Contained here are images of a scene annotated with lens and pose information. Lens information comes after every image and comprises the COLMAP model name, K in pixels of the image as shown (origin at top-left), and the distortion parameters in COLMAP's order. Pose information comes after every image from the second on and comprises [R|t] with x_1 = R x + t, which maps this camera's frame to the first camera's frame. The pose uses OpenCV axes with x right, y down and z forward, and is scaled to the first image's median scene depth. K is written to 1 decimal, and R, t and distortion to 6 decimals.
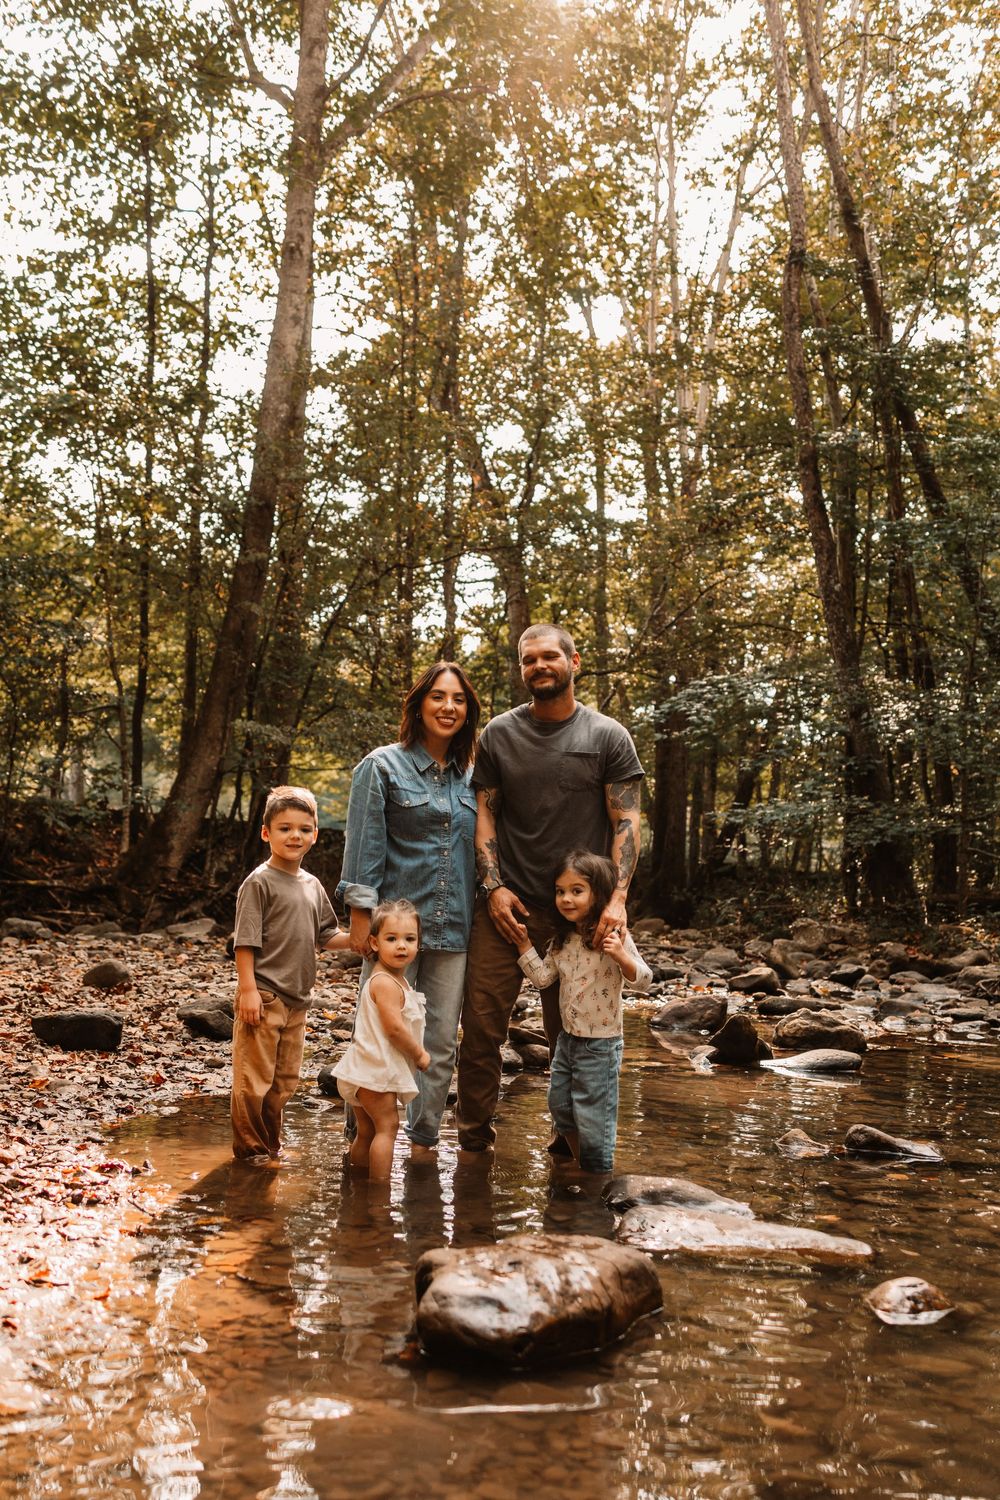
lens RADIAL K [[1480.4, 0, 500.4], [0, 1480.4, 754.8], [0, 0, 1]] dist [0.013117, 0.000000]
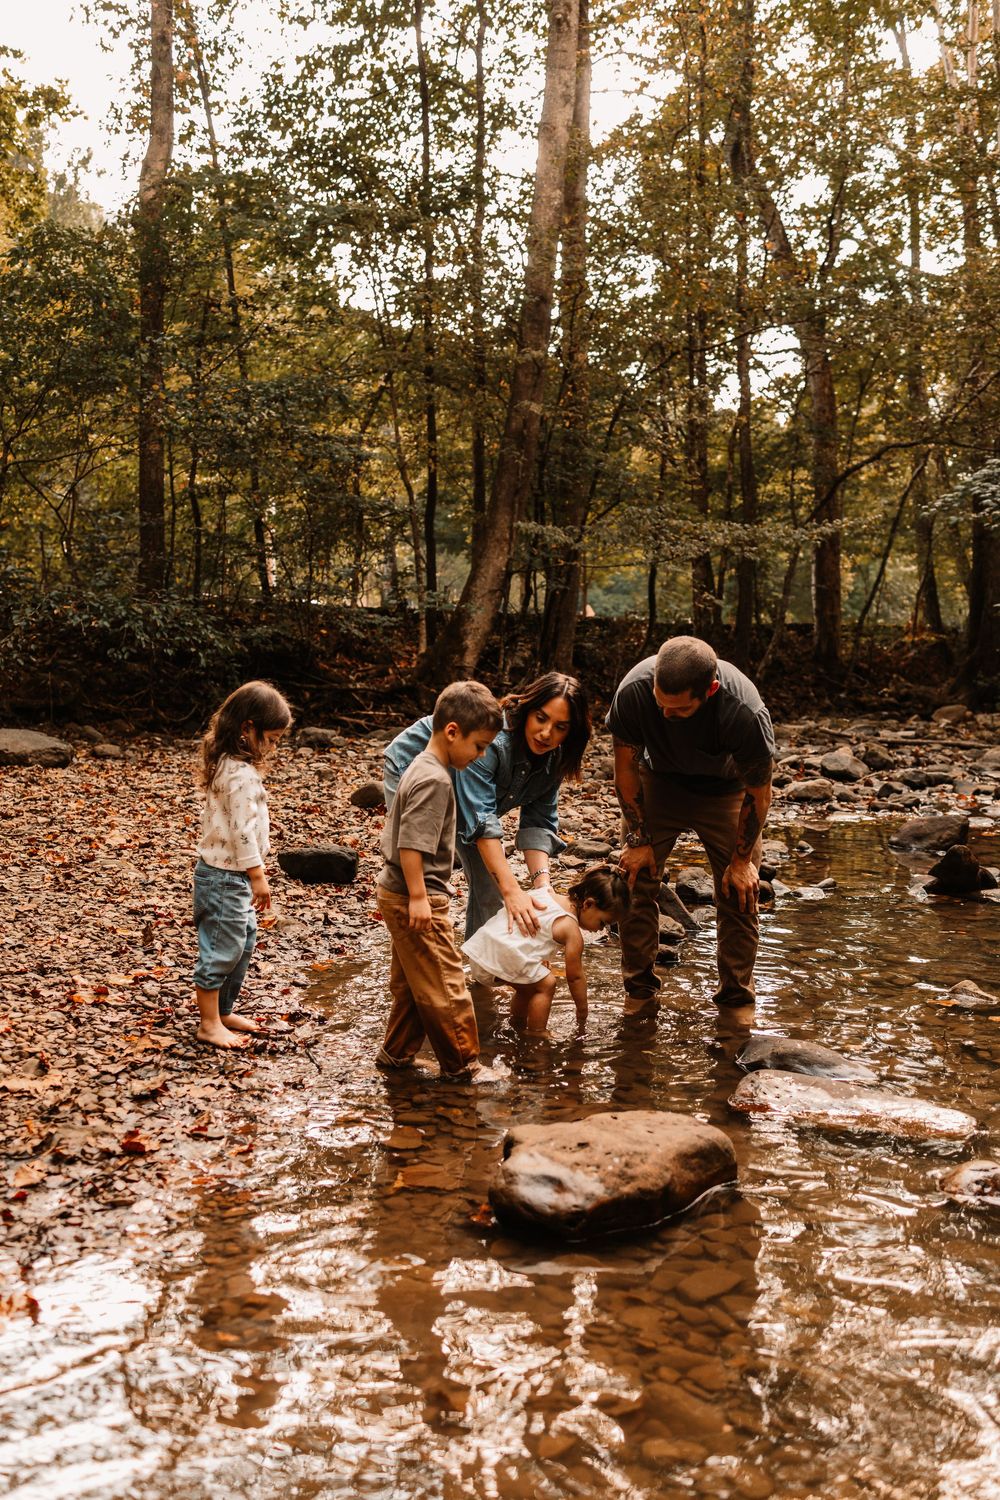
lens RADIAL K [[1480.4, 0, 507.7], [0, 1480.4, 746.8], [0, 0, 1]] dist [0.013117, 0.000000]
pose [[0.977289, -0.010935, -0.211626, 0.034442], [0.041848, 0.988960, 0.142154, -0.020354], [0.207735, -0.147782, 0.966957, -0.008479]]
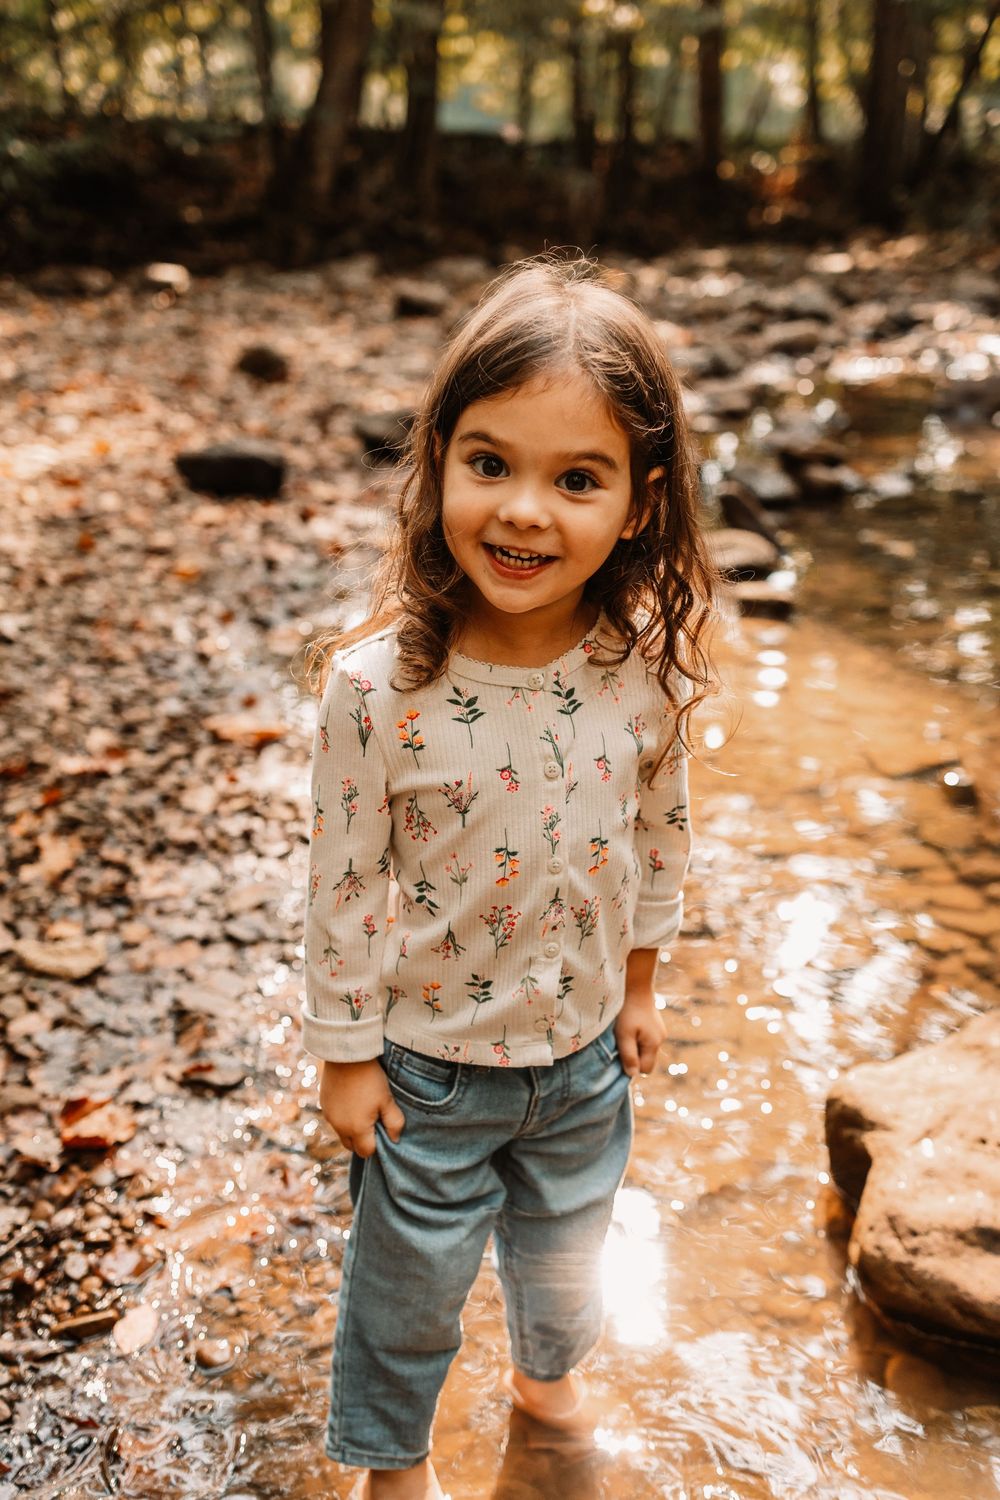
lens RADIAL K [[1480.4, 0, 506.6], [0, 1480.4, 763.5], [0, 0, 1]] dist [0.013117, 0.000000]
pose [[0.994328, 0.004208, -0.106270, -0.022011], [0.043430, 0.896044, 0.441836, -0.006565], [0.097082, -0.443945, 0.890779, 0.097135]]
